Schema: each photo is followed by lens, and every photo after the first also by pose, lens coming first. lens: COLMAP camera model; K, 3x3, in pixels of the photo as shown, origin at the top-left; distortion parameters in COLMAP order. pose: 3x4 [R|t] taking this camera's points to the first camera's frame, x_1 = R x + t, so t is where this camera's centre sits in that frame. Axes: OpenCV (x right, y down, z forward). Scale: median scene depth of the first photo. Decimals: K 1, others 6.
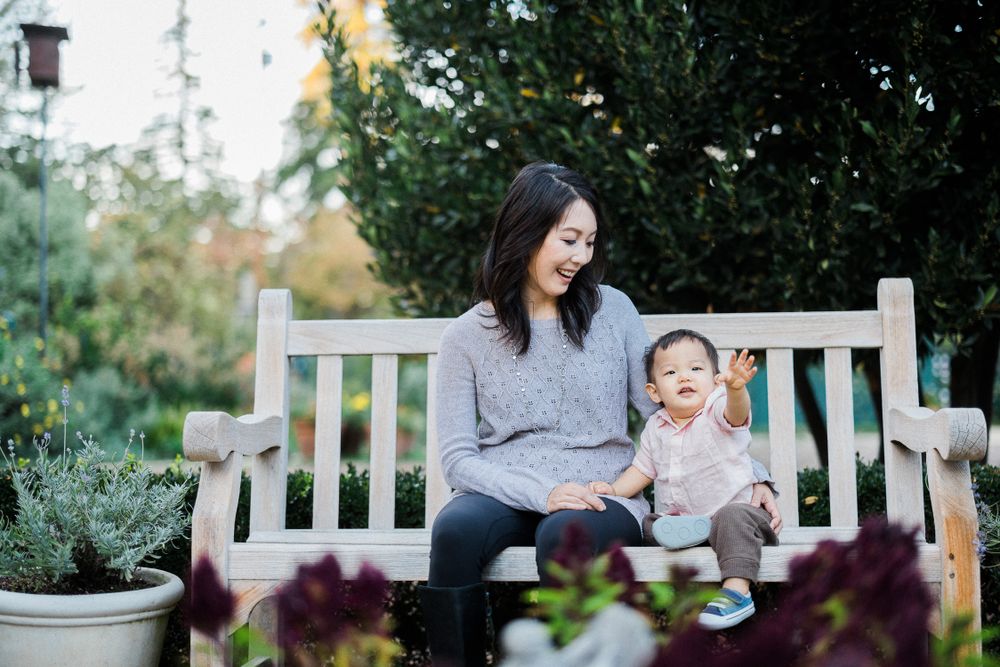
lens RADIAL K [[1425.0, 0, 508.9], [0, 1425.0, 339.8], [0, 0, 1]] dist [0.024057, 0.000000]
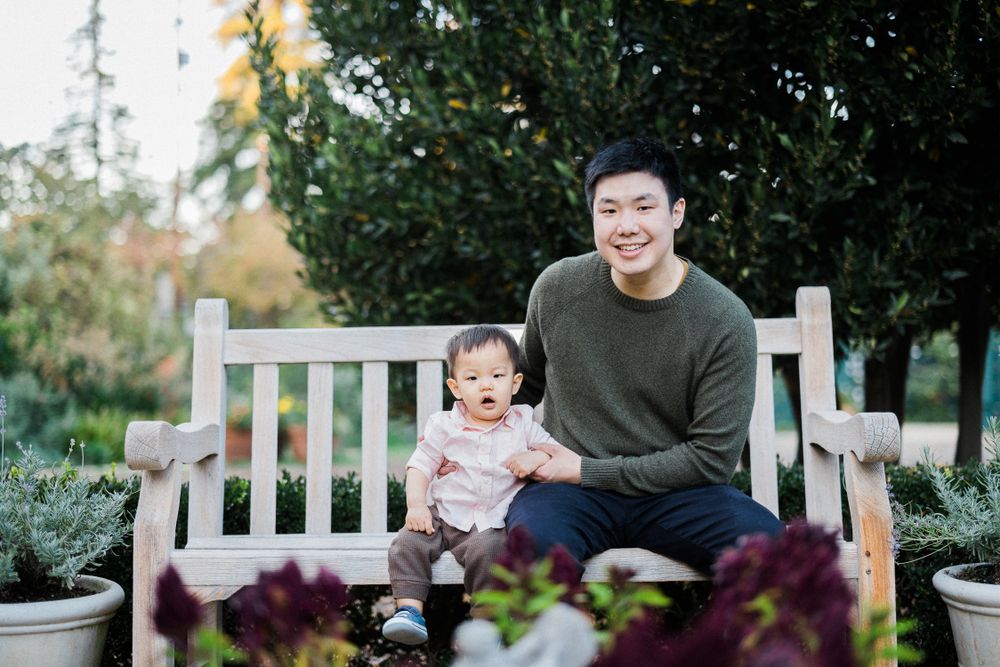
lens RADIAL K [[1425.0, 0, 507.2], [0, 1425.0, 334.6], [0, 0, 1]] dist [0.024057, 0.000000]
pose [[0.998464, -0.004407, 0.055227, -0.007948], [0.004622, 0.999982, -0.003765, -0.004414], [-0.055210, 0.004014, 0.998467, -0.022152]]
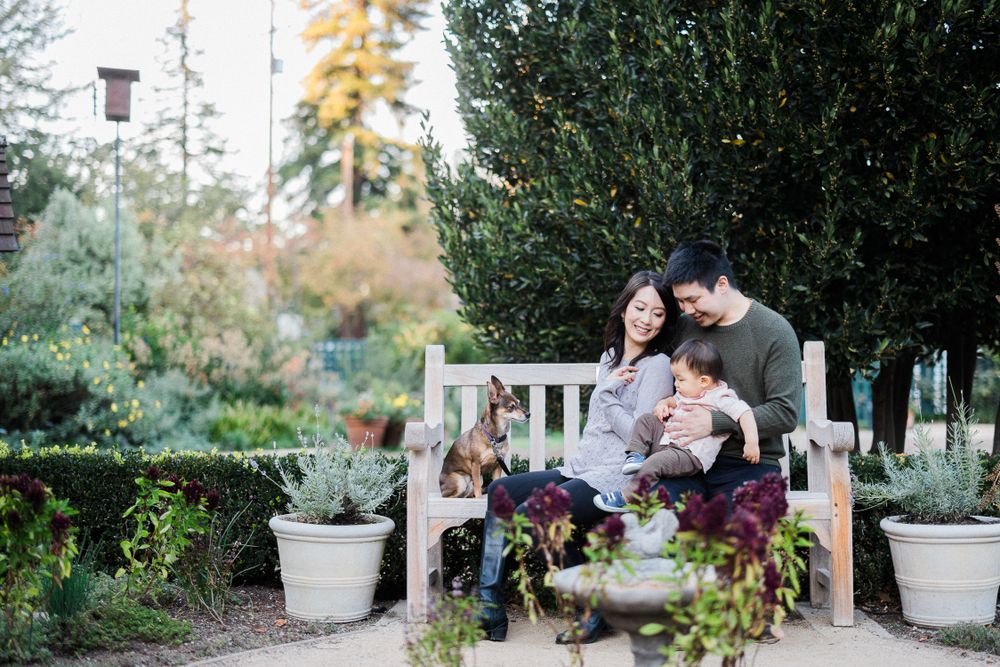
lens RADIAL K [[1425.0, 0, 499.2], [0, 1425.0, 326.3], [0, 0, 1]] dist [0.024057, 0.000000]
pose [[0.999994, 0.003431, -0.000808, -0.074231], [-0.003434, 0.999987, -0.003734, -0.042540], [0.000795, 0.003737, 0.999993, -0.522803]]
